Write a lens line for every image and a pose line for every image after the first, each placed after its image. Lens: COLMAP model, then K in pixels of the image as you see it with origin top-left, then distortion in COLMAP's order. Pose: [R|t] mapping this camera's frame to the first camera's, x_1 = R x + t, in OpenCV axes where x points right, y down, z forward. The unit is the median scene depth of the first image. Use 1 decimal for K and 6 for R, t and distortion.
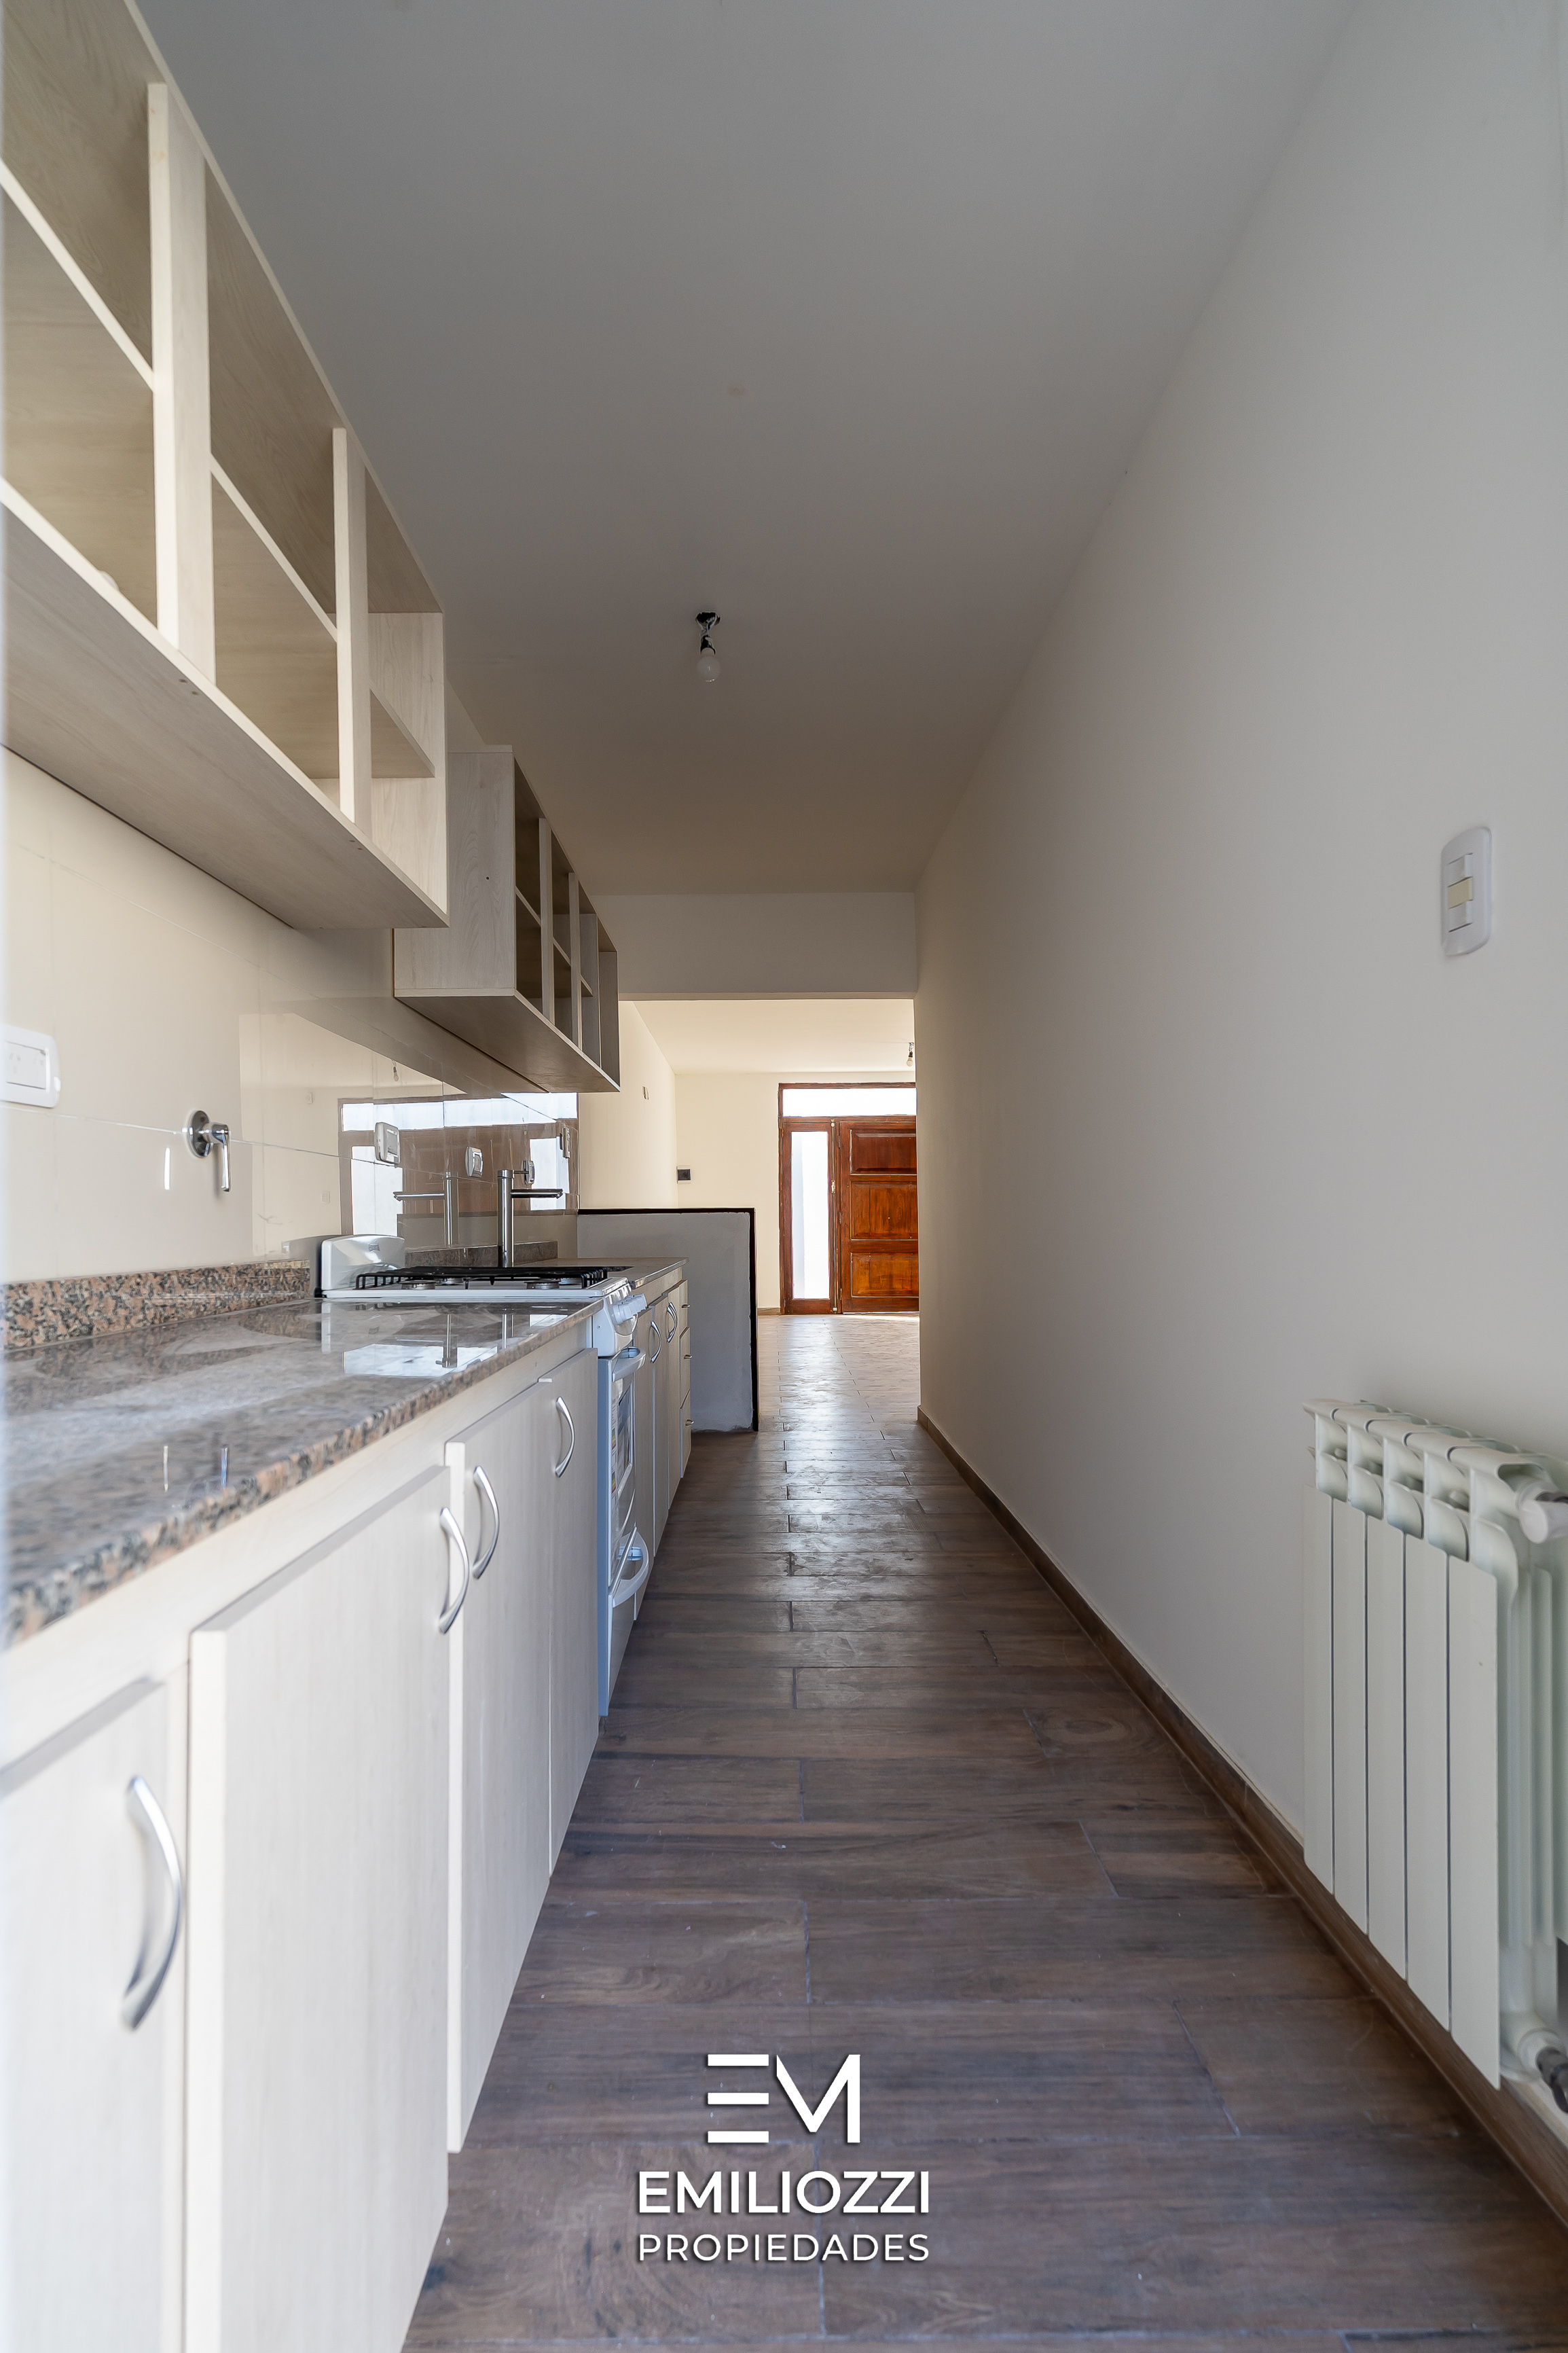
lens RADIAL K [[1179.1, 0, 777.1], [0, 1179.1, 1212.4], [0, 0, 1]] dist [-0.001739, -0.000022]
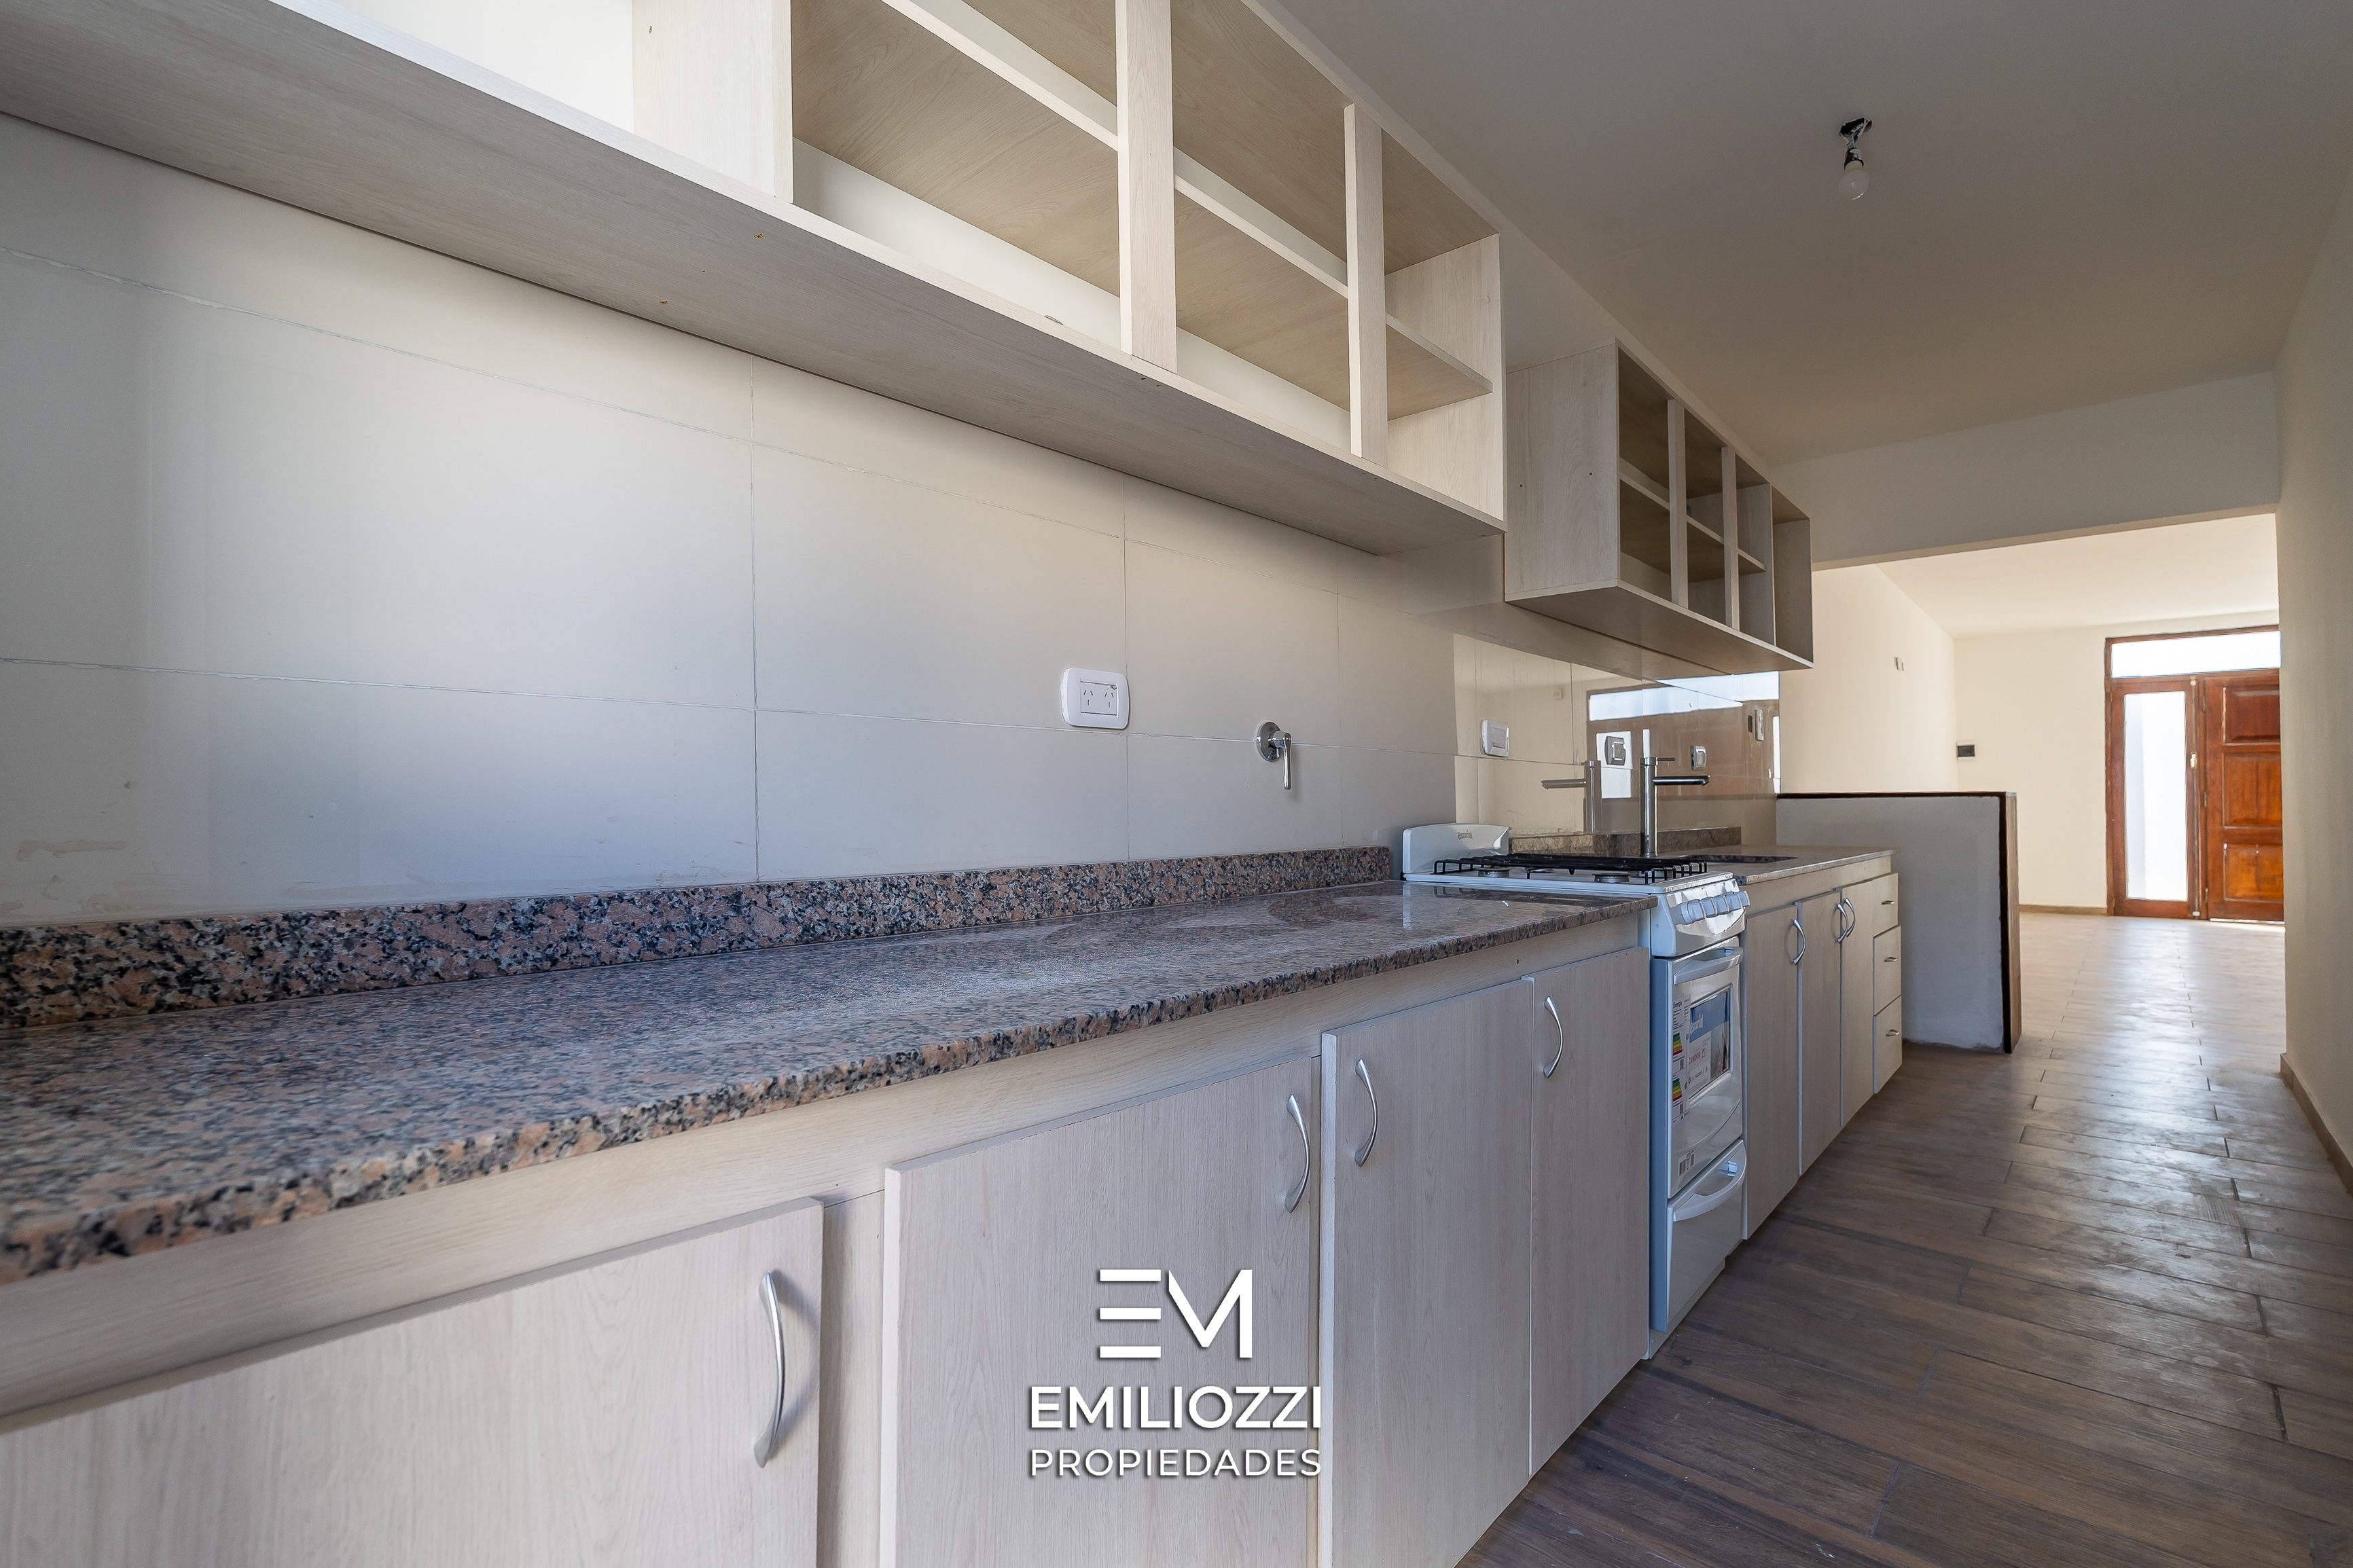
lens RADIAL K [[1069.7, 0, 1214.0], [0, 1069.7, 801.6], [0, 0, 1]] dist [0.000164, 0.000533]
pose [[0.754783, 0.001986, -0.655972, 0.091534], [0.003717, 0.999966, 0.007304, -0.006763], [0.655964, -0.007951, 0.754750, 0.068208]]
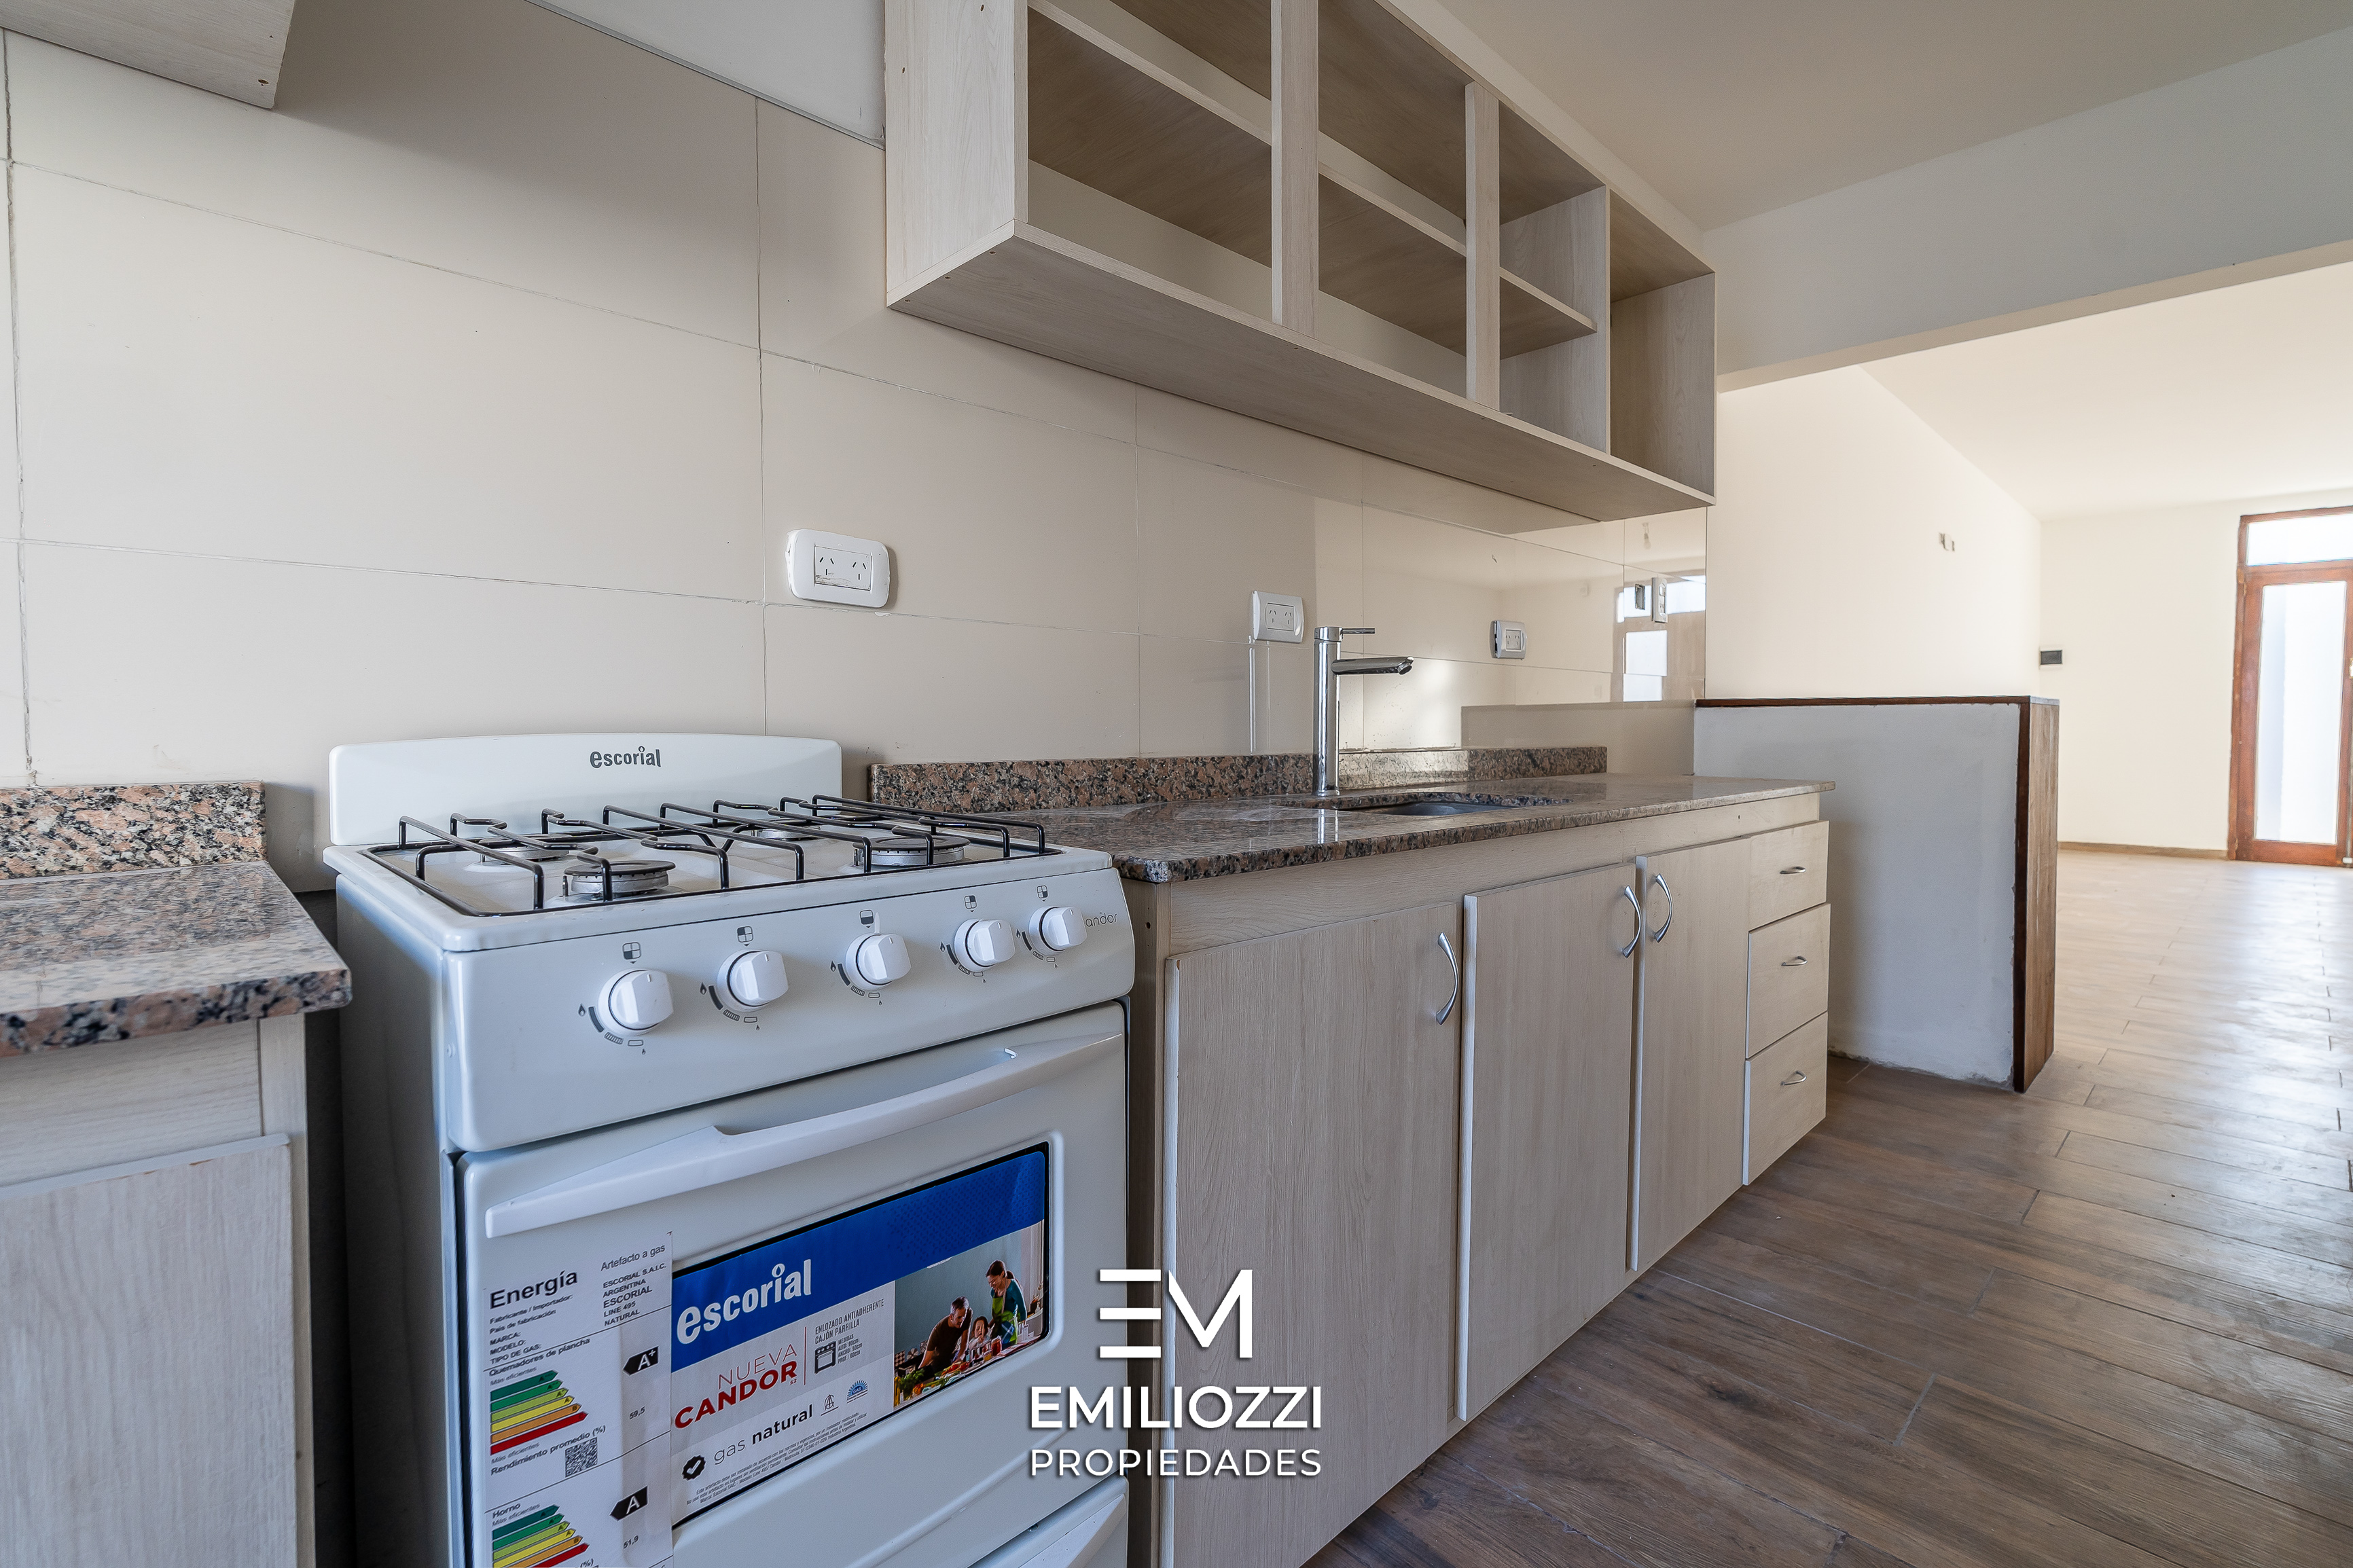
lens RADIAL K [[1058.3, 0, 1169.4], [0, 1058.3, 756.5], [0, 0, 1]] dist [-0.001387, -0.000047]
pose [[0.684847, 0.033605, -0.727912, 0.108531], [-0.001557, 0.999001, 0.044655, 0.005268], [0.728686, -0.029448, 0.684215, 0.589741]]
